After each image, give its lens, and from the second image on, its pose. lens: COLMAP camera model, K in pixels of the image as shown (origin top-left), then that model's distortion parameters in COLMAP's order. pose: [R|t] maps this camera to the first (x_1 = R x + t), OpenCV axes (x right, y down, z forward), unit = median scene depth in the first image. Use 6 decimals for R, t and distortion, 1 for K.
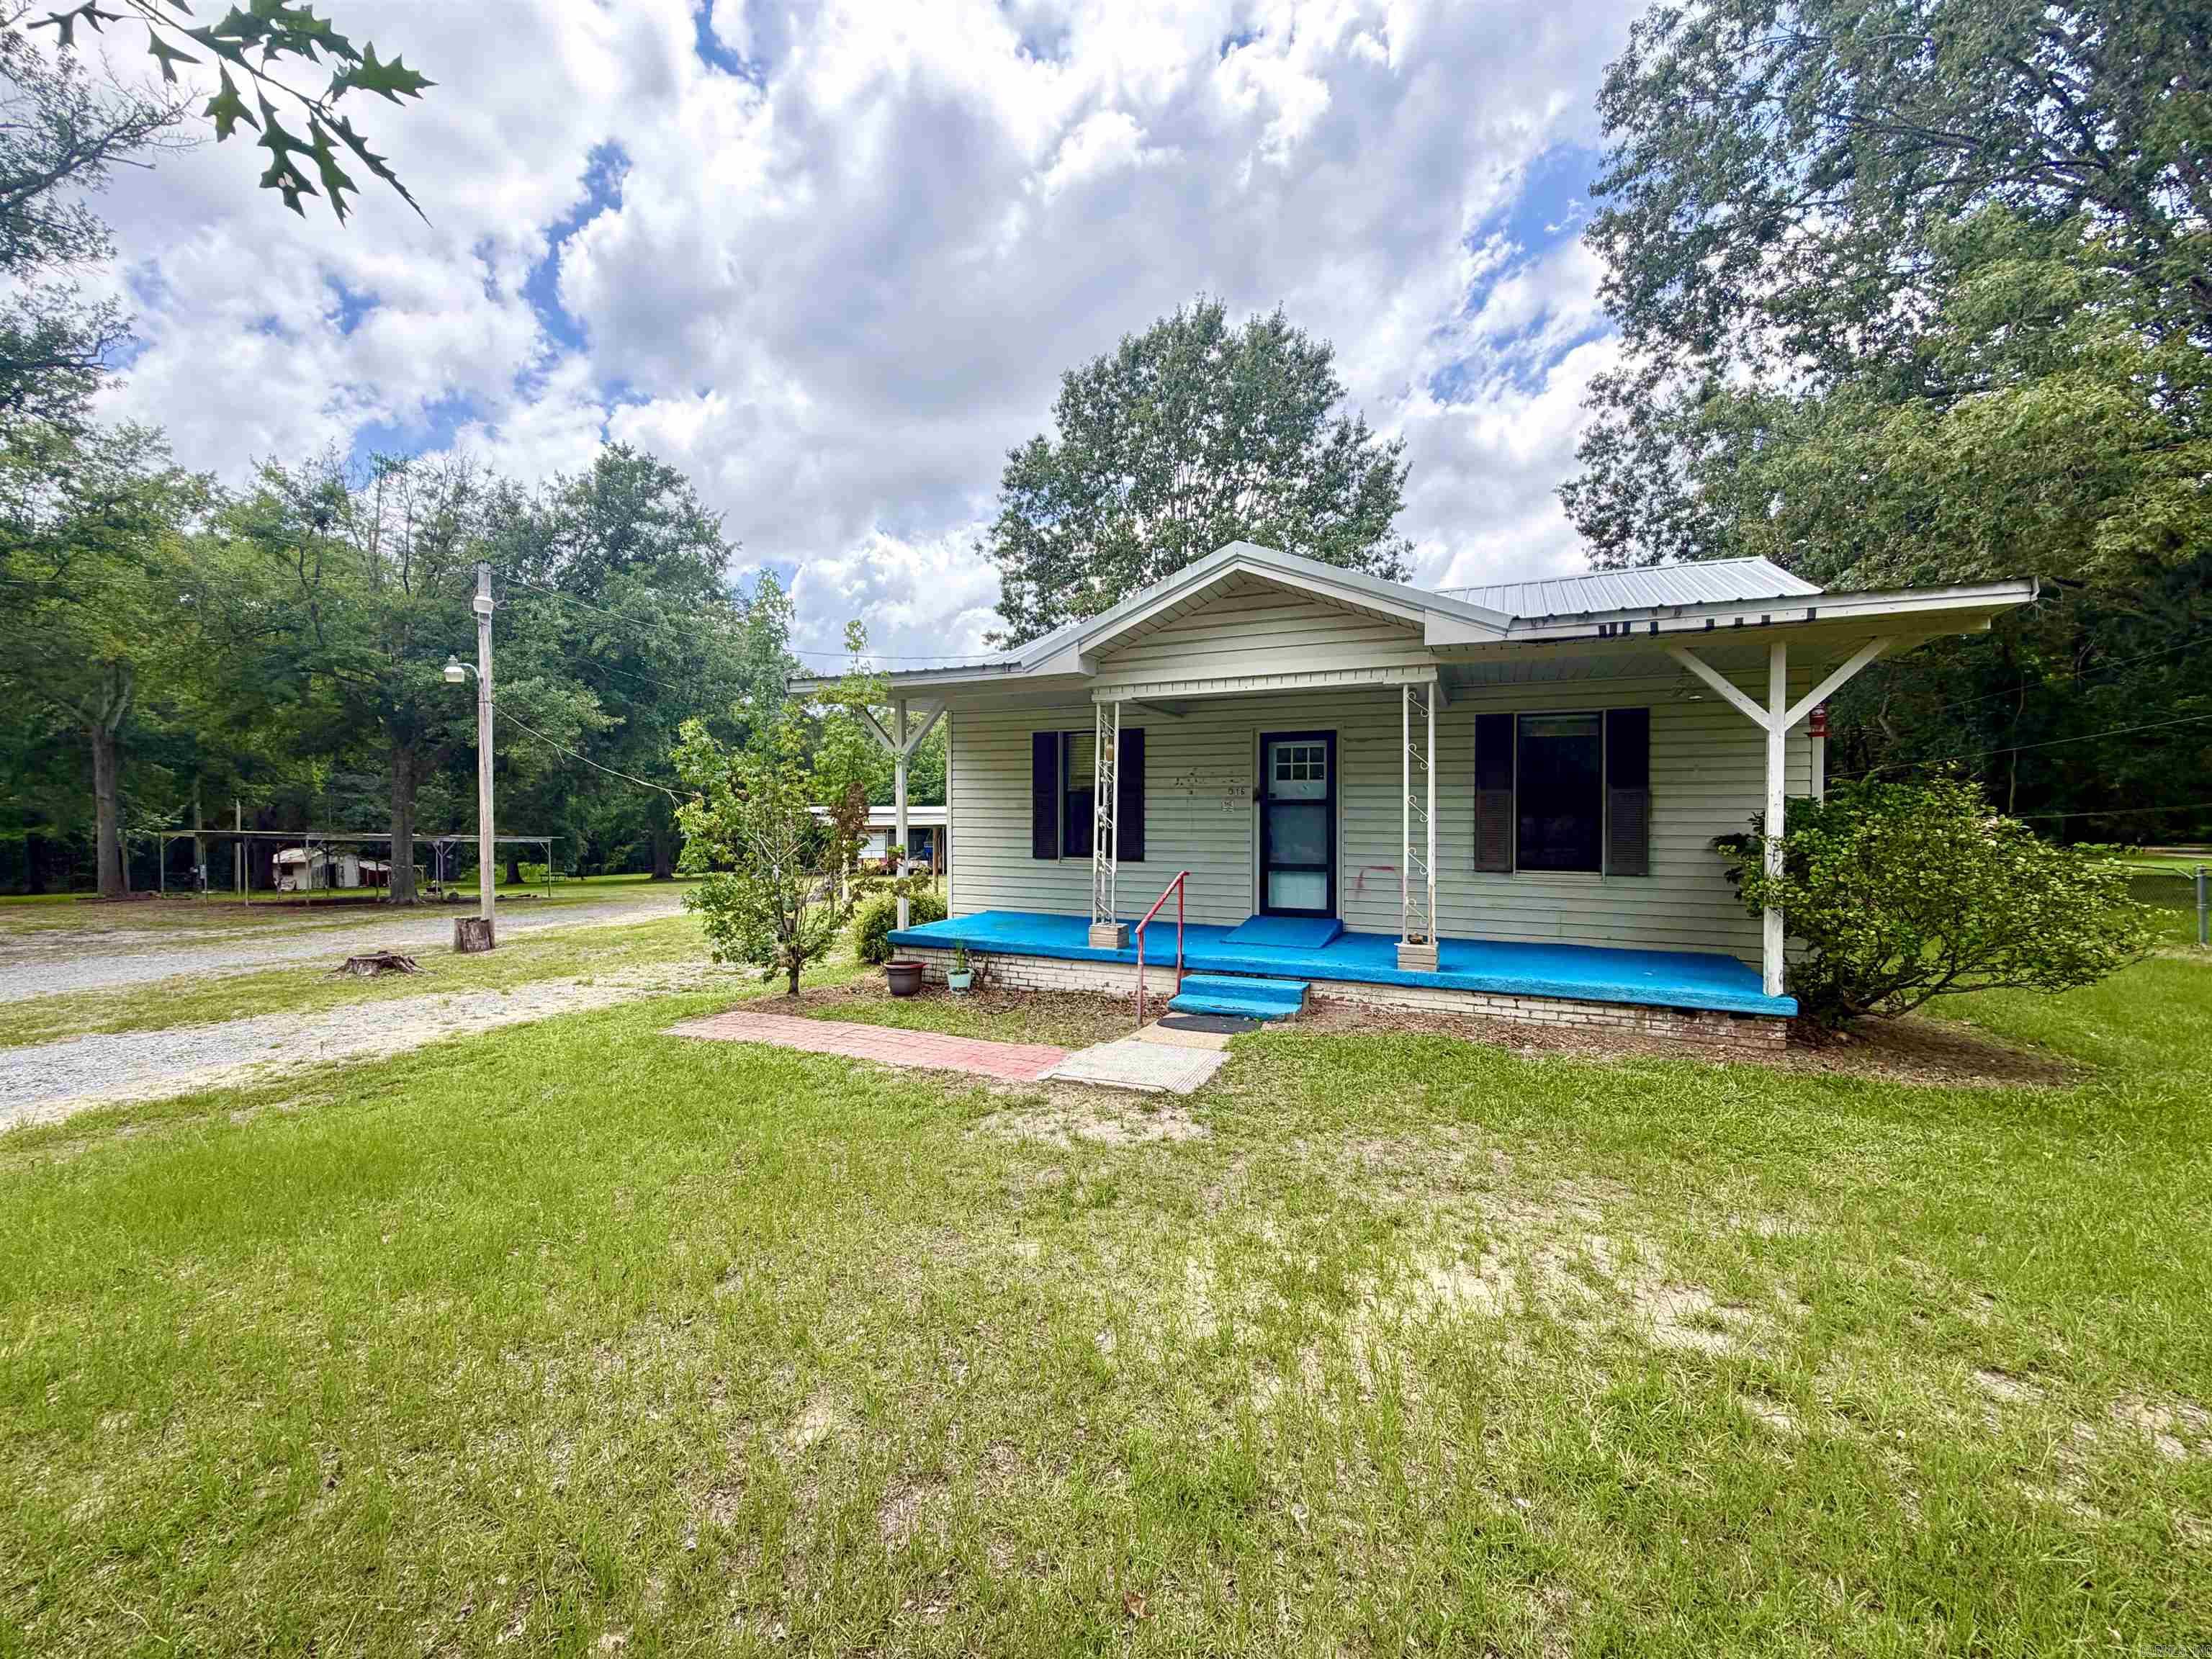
lens RADIAL K [[880.7, 0, 1117.7], [0, 880.7, 826.6], [0, 0, 1]] dist [-0.002701, -0.000047]
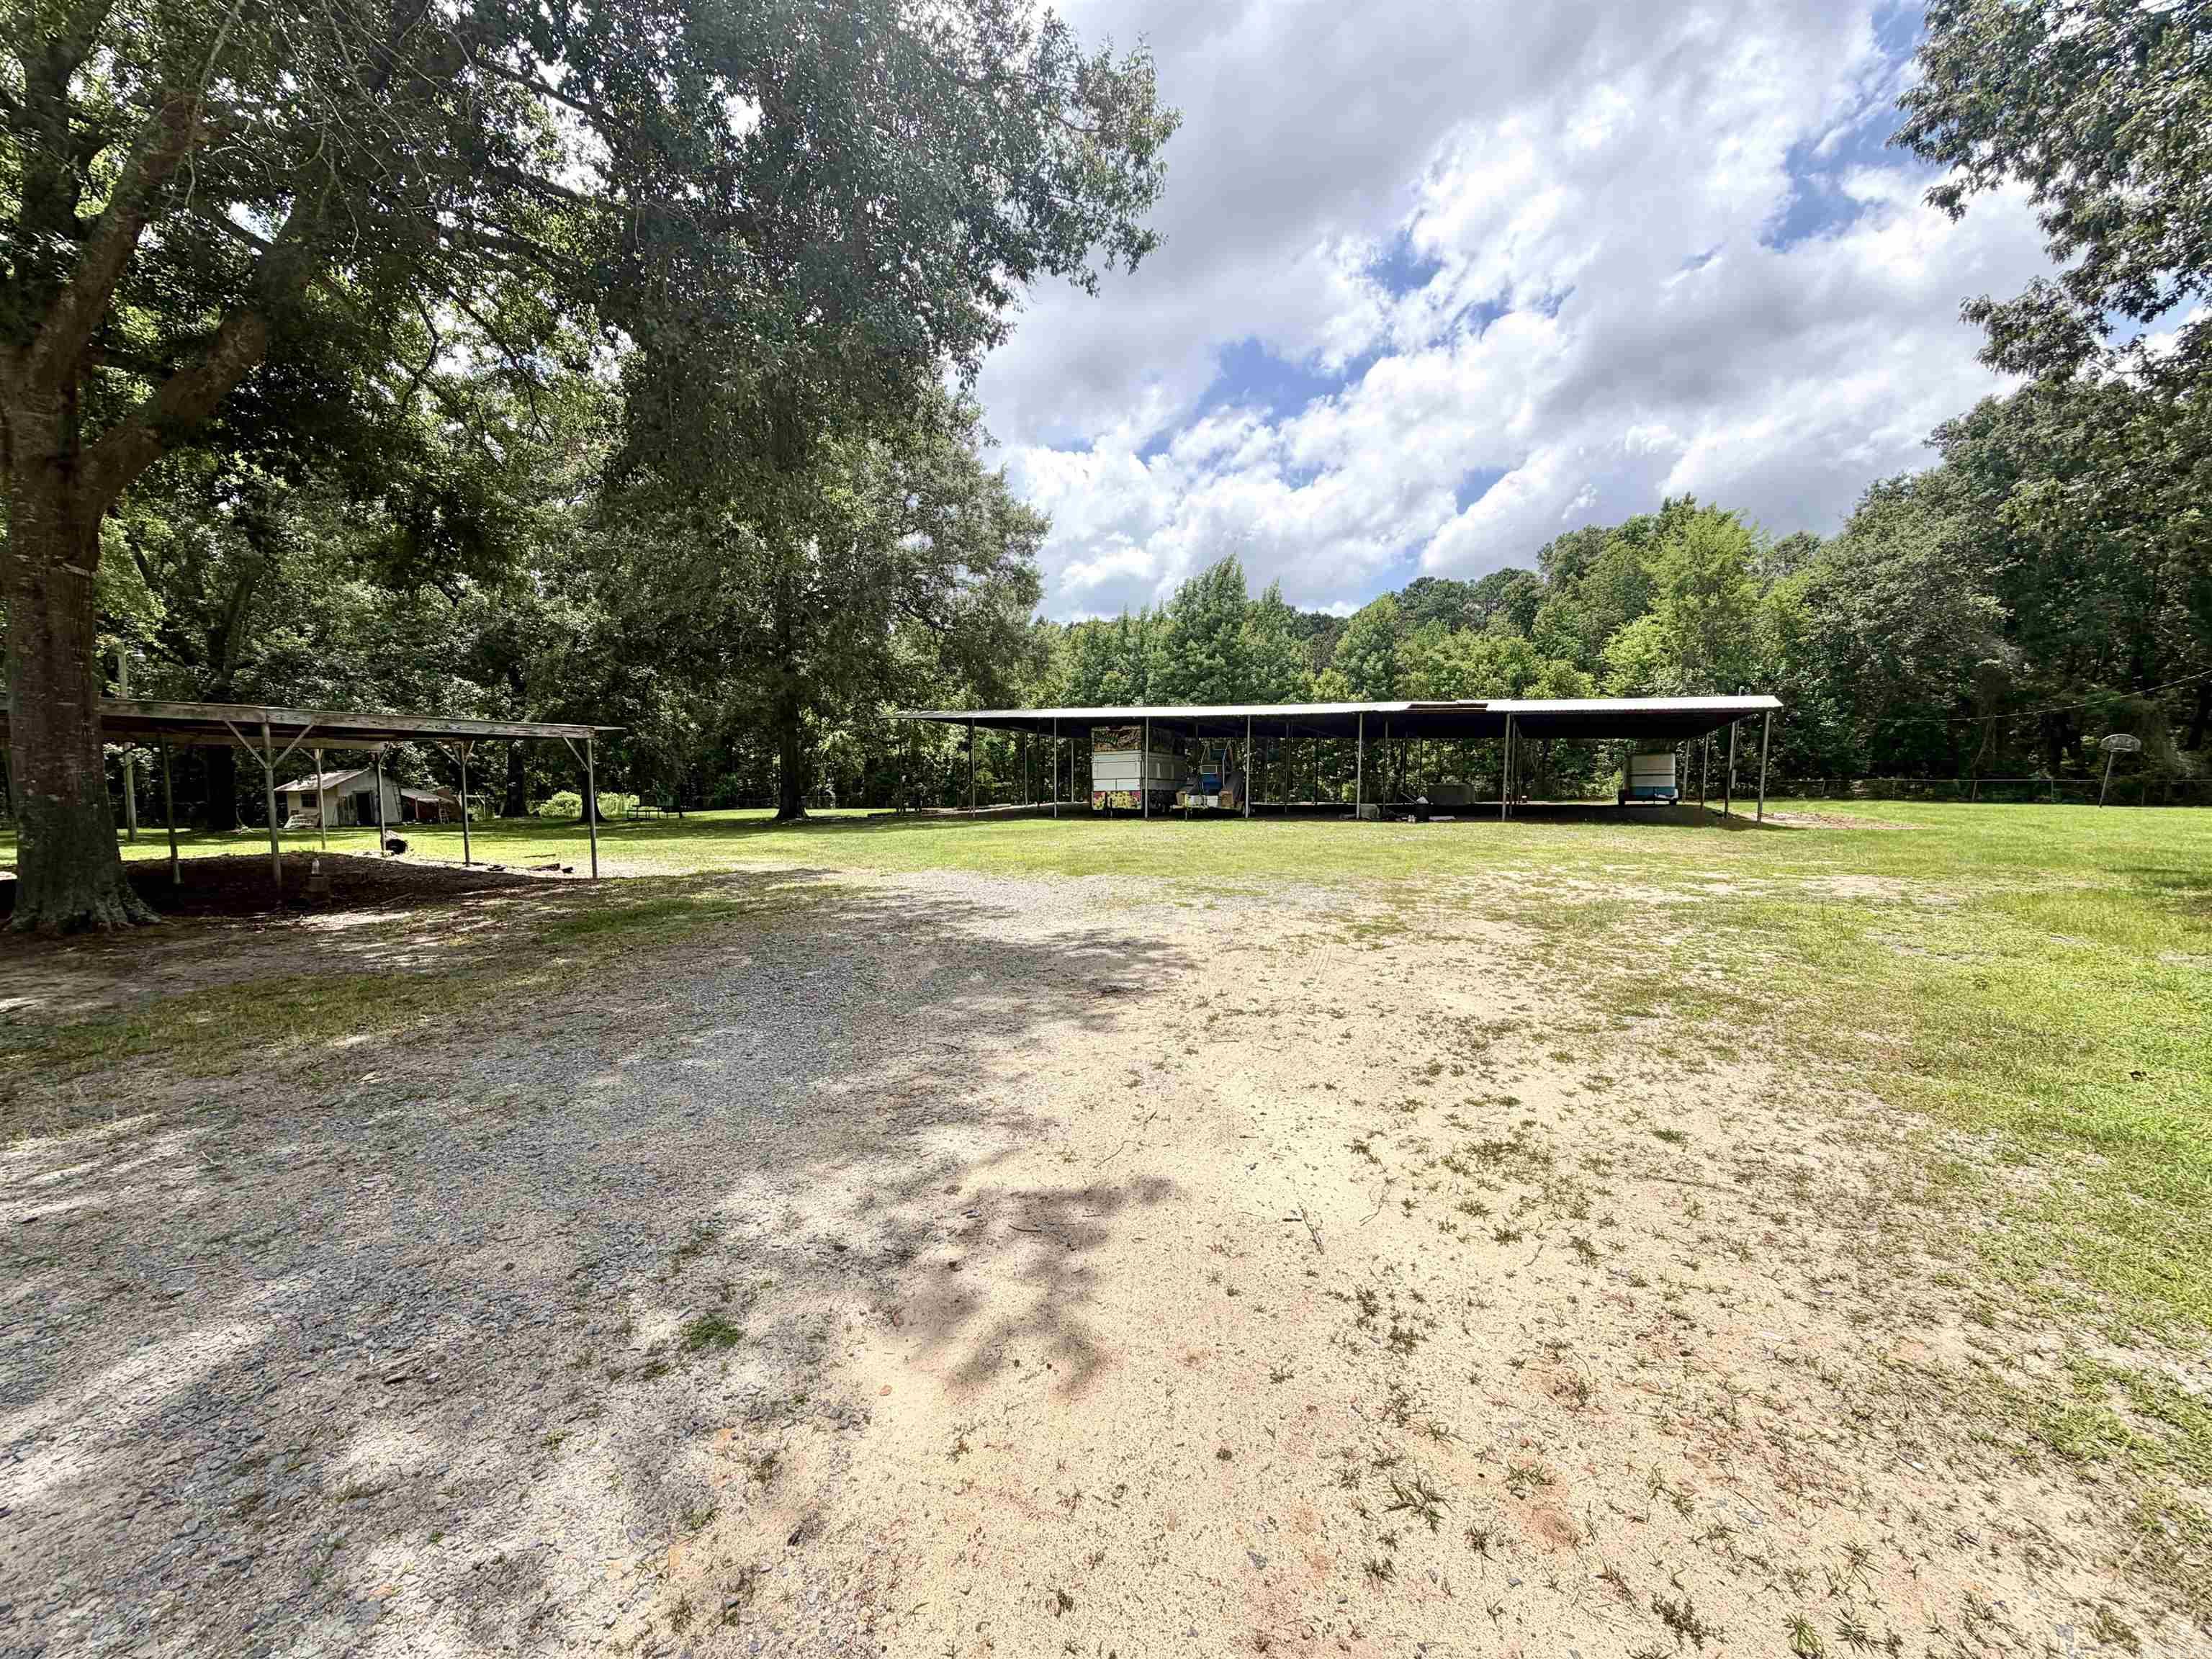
lens RADIAL K [[880.7, 0, 1117.1], [0, 880.7, 815.5], [0, 0, 1]] dist [-0.002701, -0.000047]
pose [[0.996046, 0.014568, -0.087633, -1.091236], [-0.009317, 0.998152, 0.060040, 0.074193], [0.088346, -0.058986, 0.994342, 1.807806]]
